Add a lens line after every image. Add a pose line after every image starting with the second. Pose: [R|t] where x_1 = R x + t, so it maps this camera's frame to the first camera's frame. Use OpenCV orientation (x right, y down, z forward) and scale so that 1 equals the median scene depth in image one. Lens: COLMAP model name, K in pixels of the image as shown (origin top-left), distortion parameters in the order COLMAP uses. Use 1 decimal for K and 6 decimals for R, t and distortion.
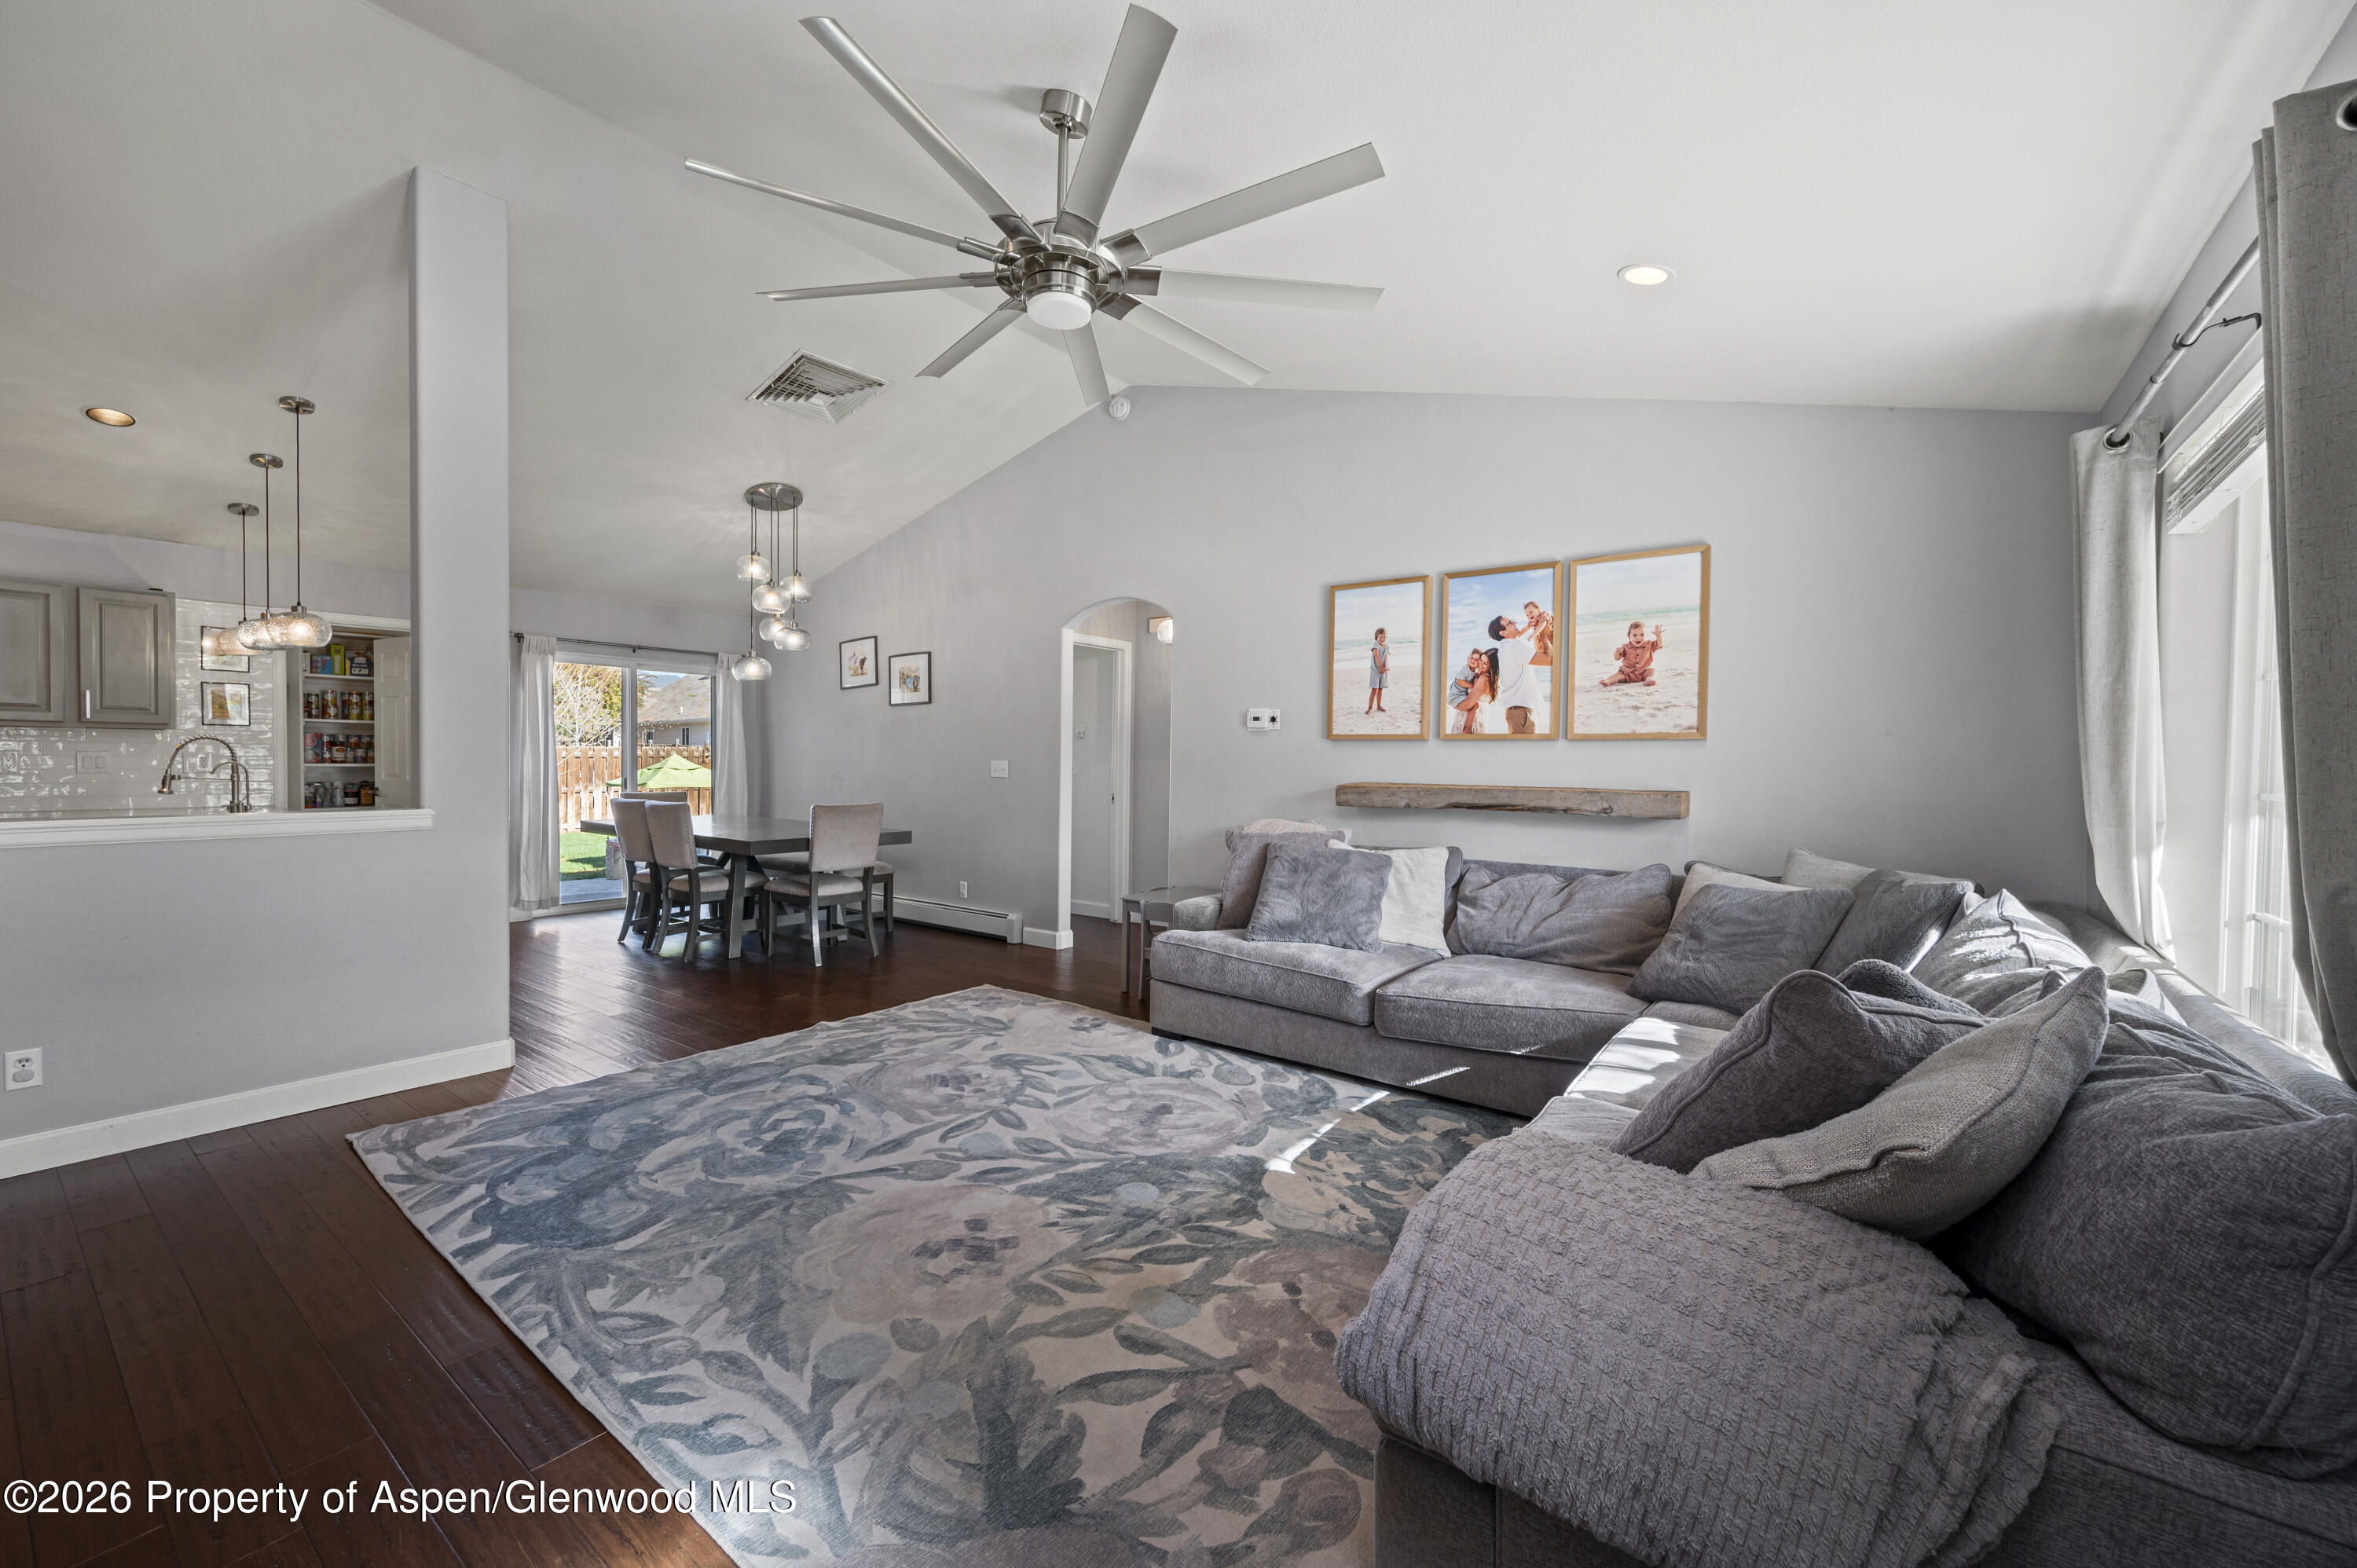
lens RADIAL K [[939.6, 0, 1181.5], [0, 939.6, 781.7], [0, 0, 1]] dist [-0.001332, -0.000243]
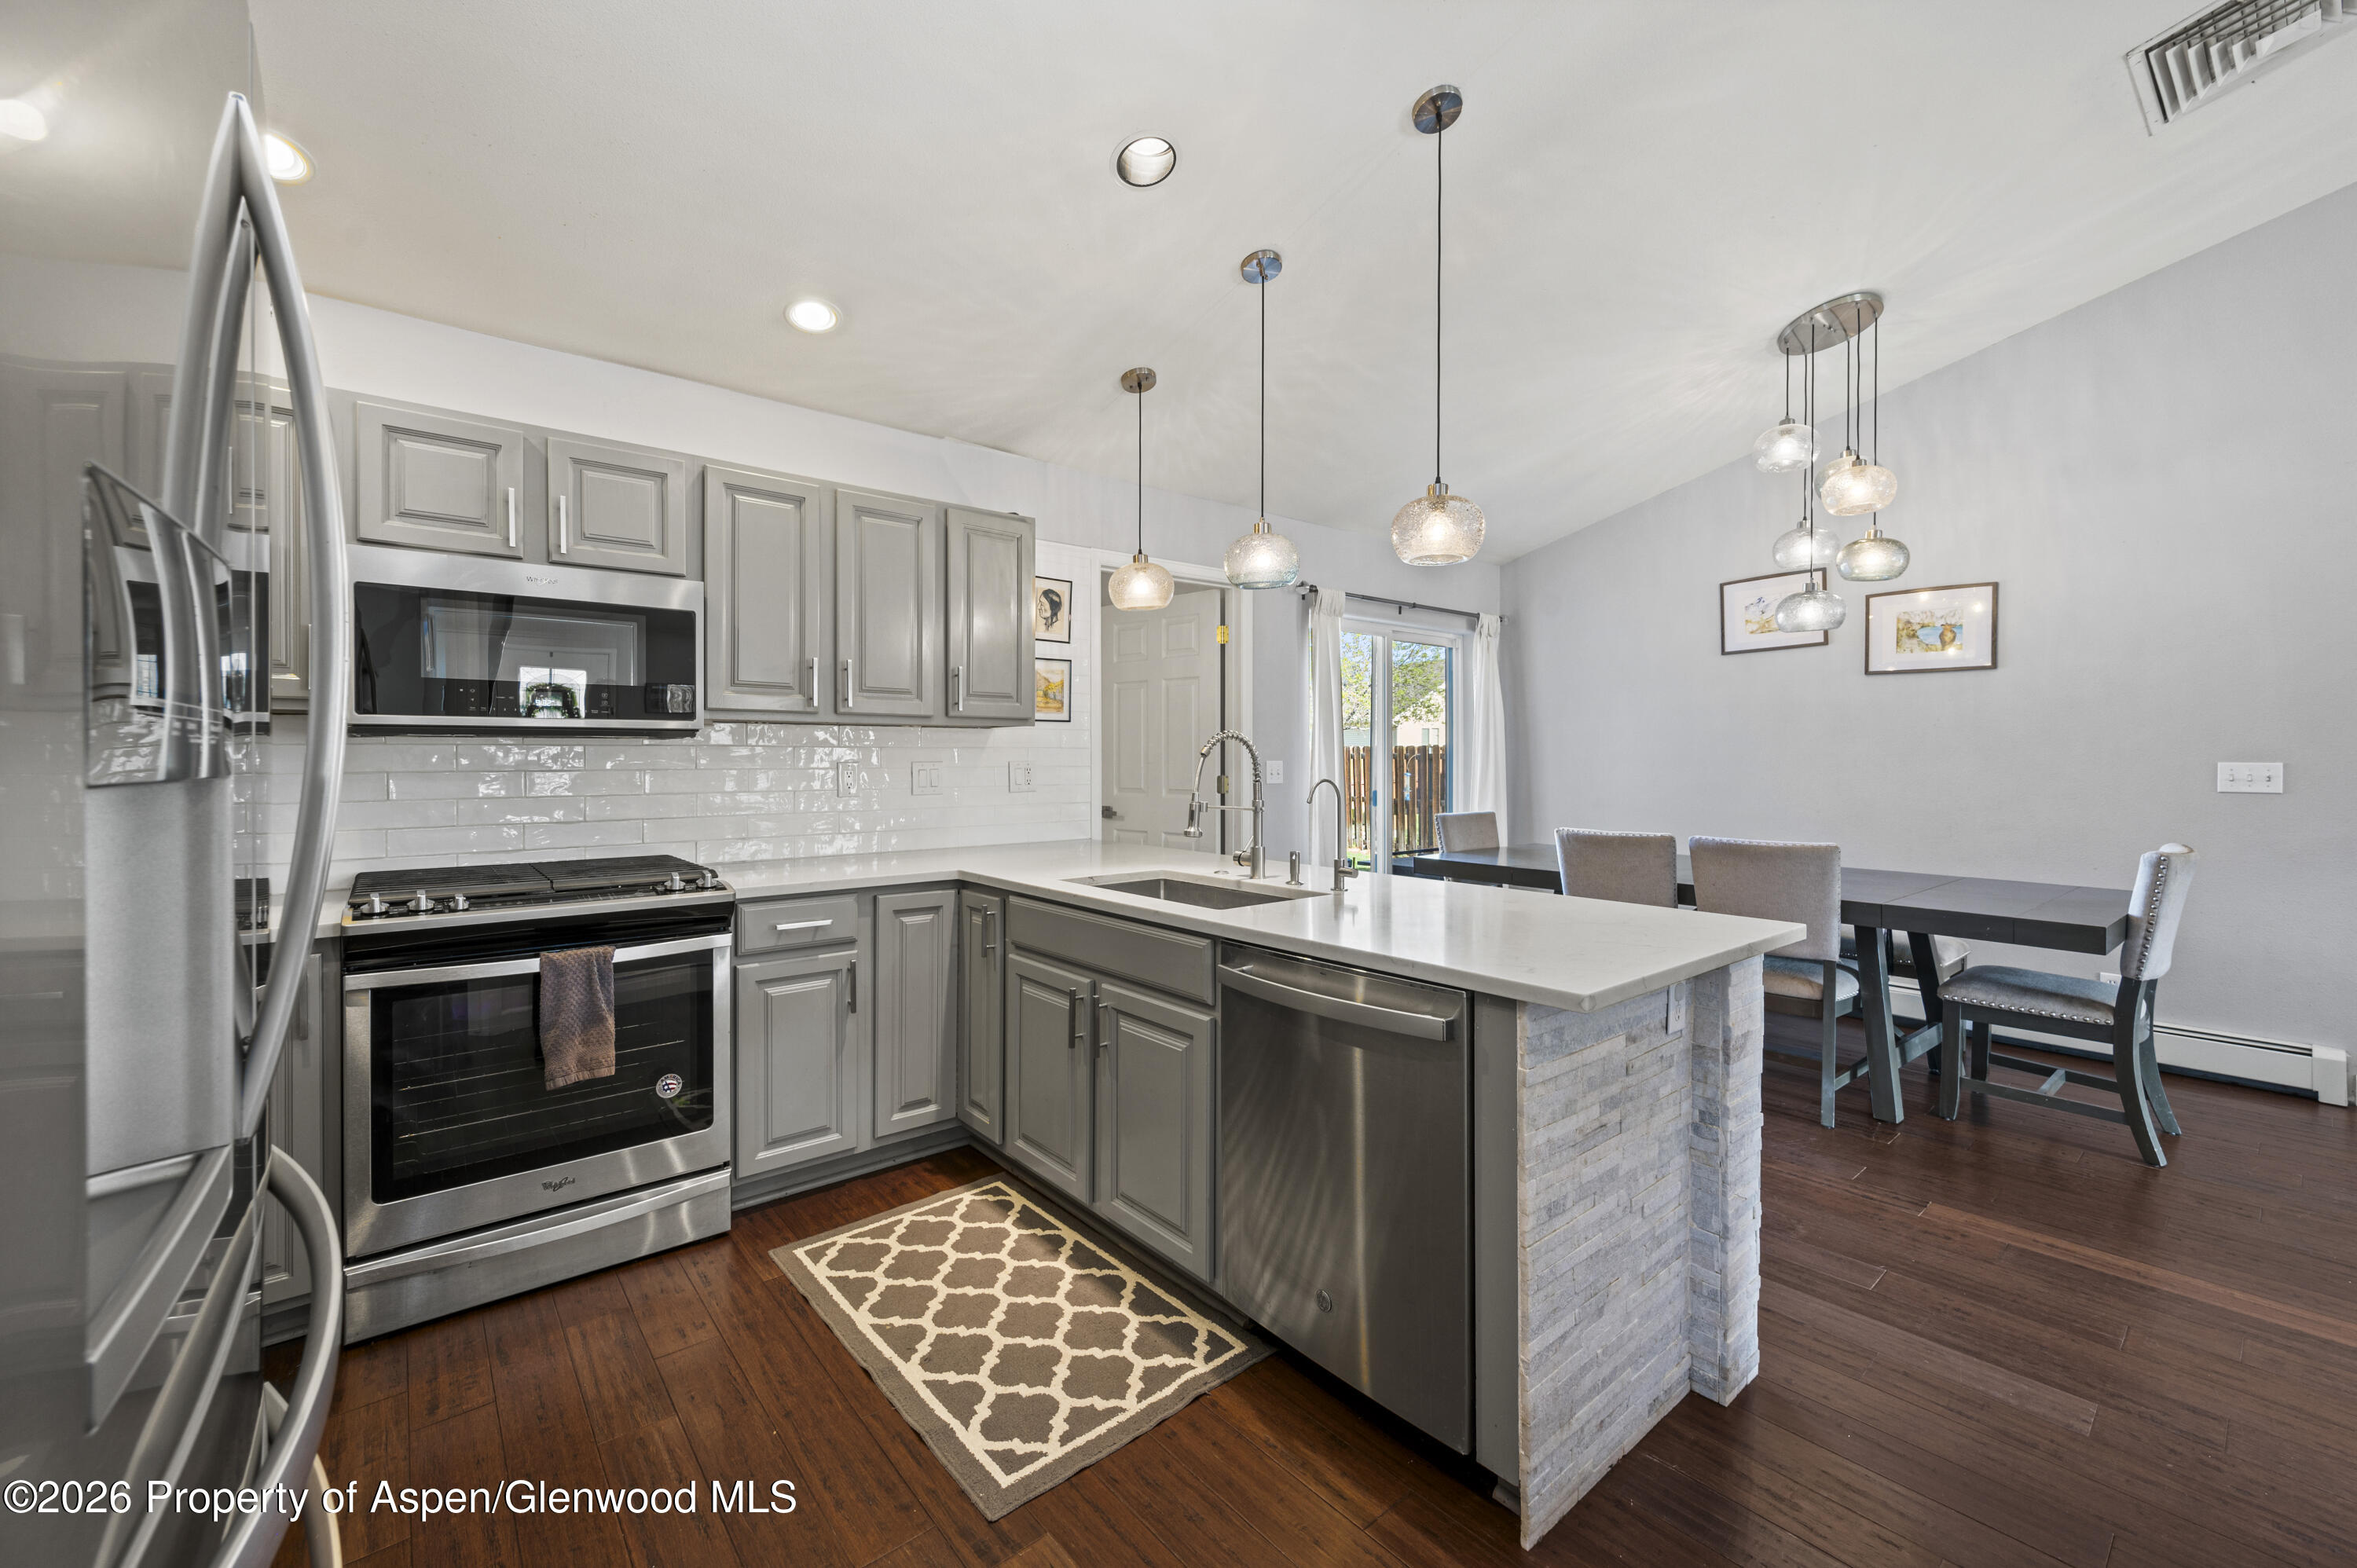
lens RADIAL K [[947.0, 0, 1178.2], [0, 947.0, 761.6], [0, 0, 1]] dist [0.000532, -0.000205]
pose [[0.971979, -0.010144, -0.234847, -0.629449], [0.005071, 0.999741, -0.022197, -0.012541], [0.235011, 0.020384, 0.971779, 0.293922]]
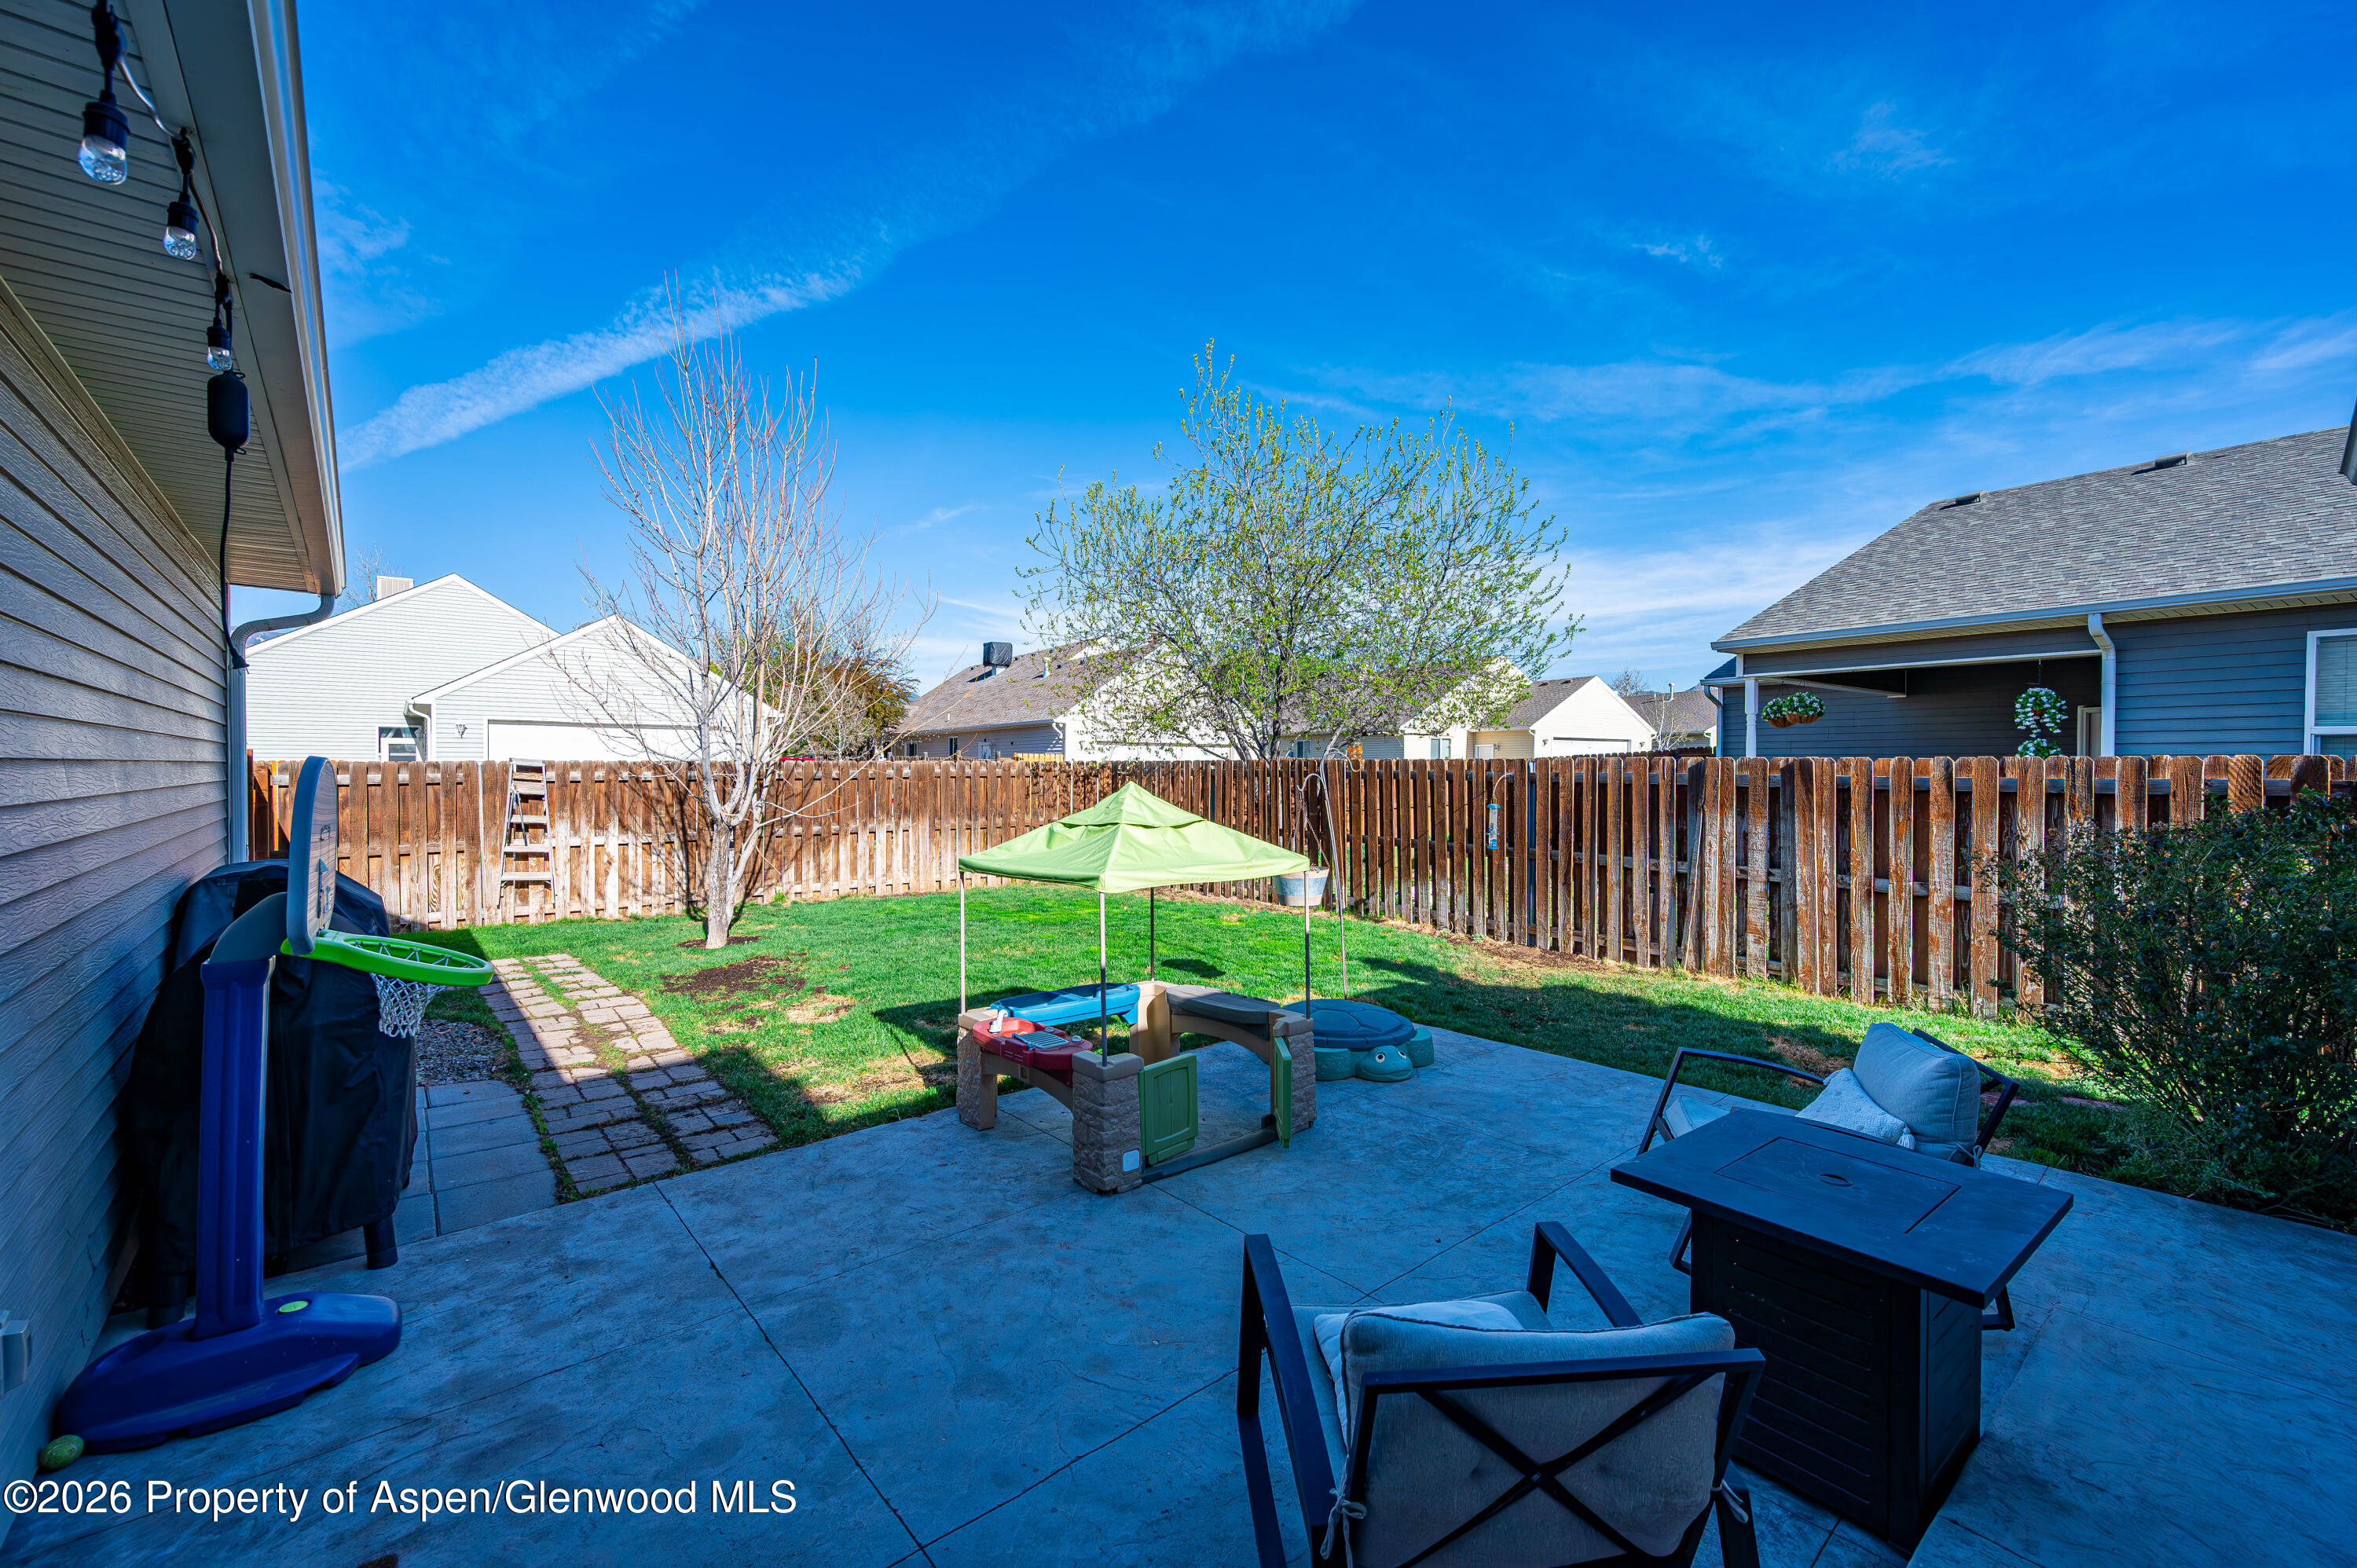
lens RADIAL K [[939.6, 0, 1181.5], [0, 939.6, 781.7], [0, 0, 1]] dist [-0.001332, -0.000243]
pose [[0.977673, -0.001412, -0.210128, -0.786372], [-0.001212, 0.999923, -0.012355, -0.046727], [0.210129, 0.012333, 0.977596, 1.134387]]
